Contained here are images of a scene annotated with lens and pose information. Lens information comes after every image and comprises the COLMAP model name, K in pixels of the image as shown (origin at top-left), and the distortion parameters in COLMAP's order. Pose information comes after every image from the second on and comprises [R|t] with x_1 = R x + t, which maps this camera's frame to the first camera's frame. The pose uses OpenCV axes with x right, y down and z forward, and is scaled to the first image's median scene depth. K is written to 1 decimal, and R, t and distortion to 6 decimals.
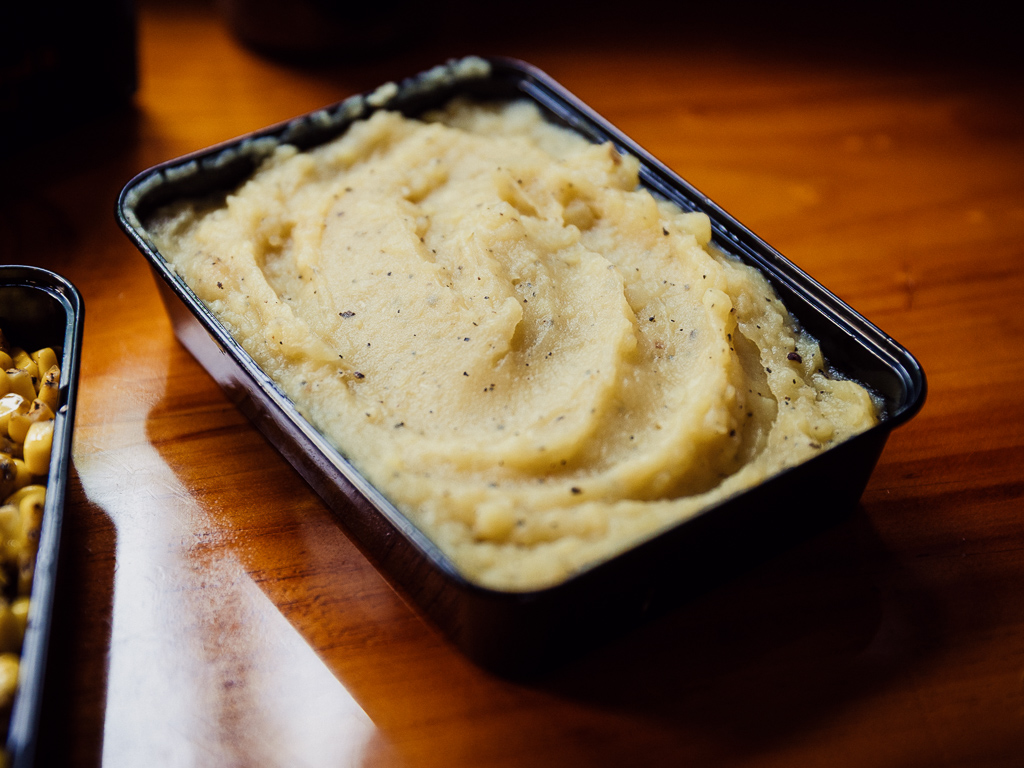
lens RADIAL K [[2005.5, 0, 512.0], [0, 2005.5, 384.0], [0, 0, 1]] dist [-0.024850, -0.234189]
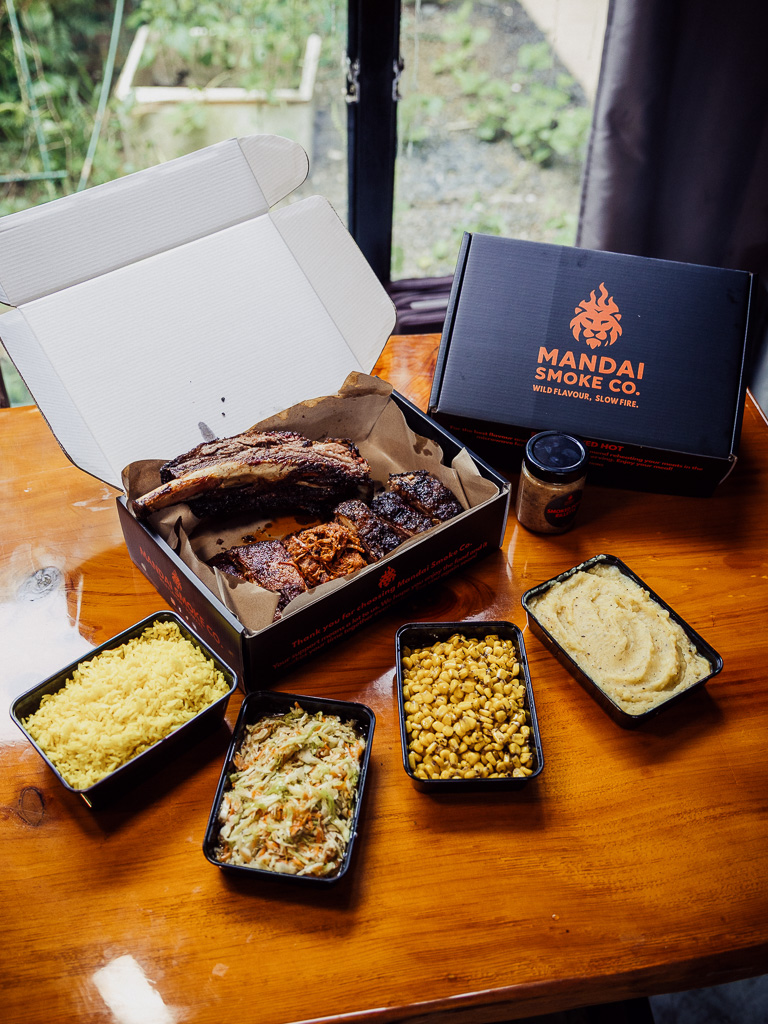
lens RADIAL K [[1012.1, 0, 384.0], [0, 1012.1, 512.0], [0, 0, 1]] dist [-0.009372, -0.010282]
pose [[0.998631, 0.030810, -0.042281, -0.417691], [-0.026892, 0.995551, 0.090304, -0.474894], [0.044875, -0.089043, 0.995016, -1.108217]]
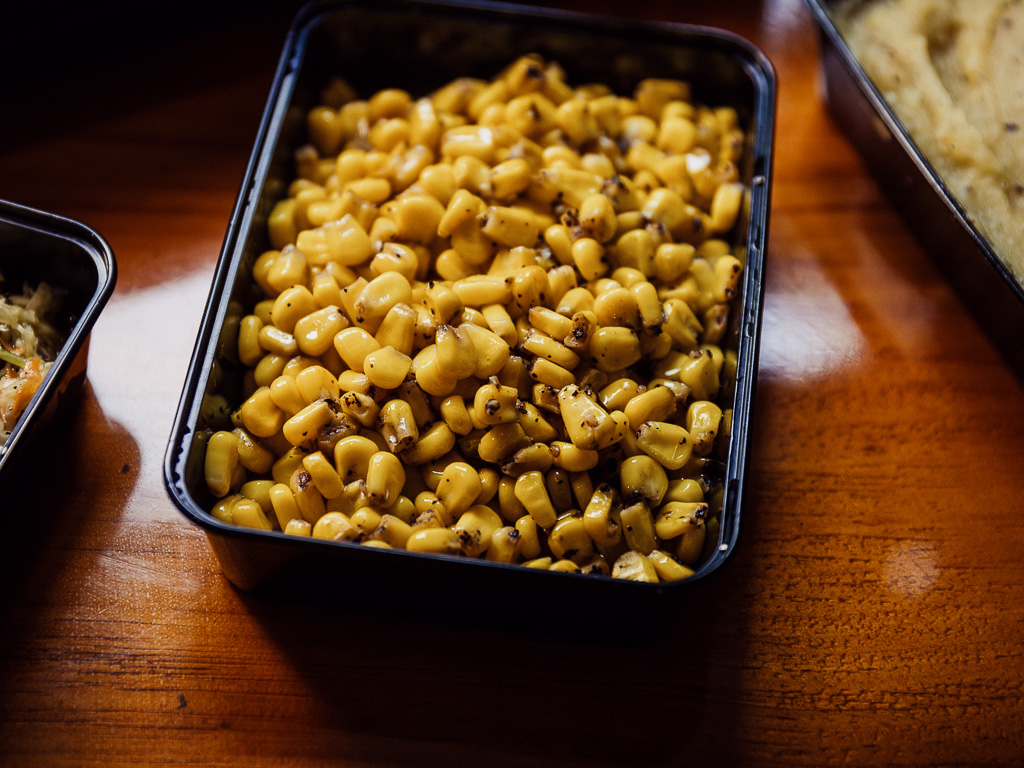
lens RADIAL K [[2005.5, 0, 512.0], [0, 2005.5, 384.0], [0, 0, 1]] dist [-0.024850, -0.234189]
pose [[0.975680, 0.180767, -0.123980, -0.186197], [-0.154080, 0.967883, 0.198648, -0.073316], [0.155907, -0.174714, 0.972197, -0.121113]]
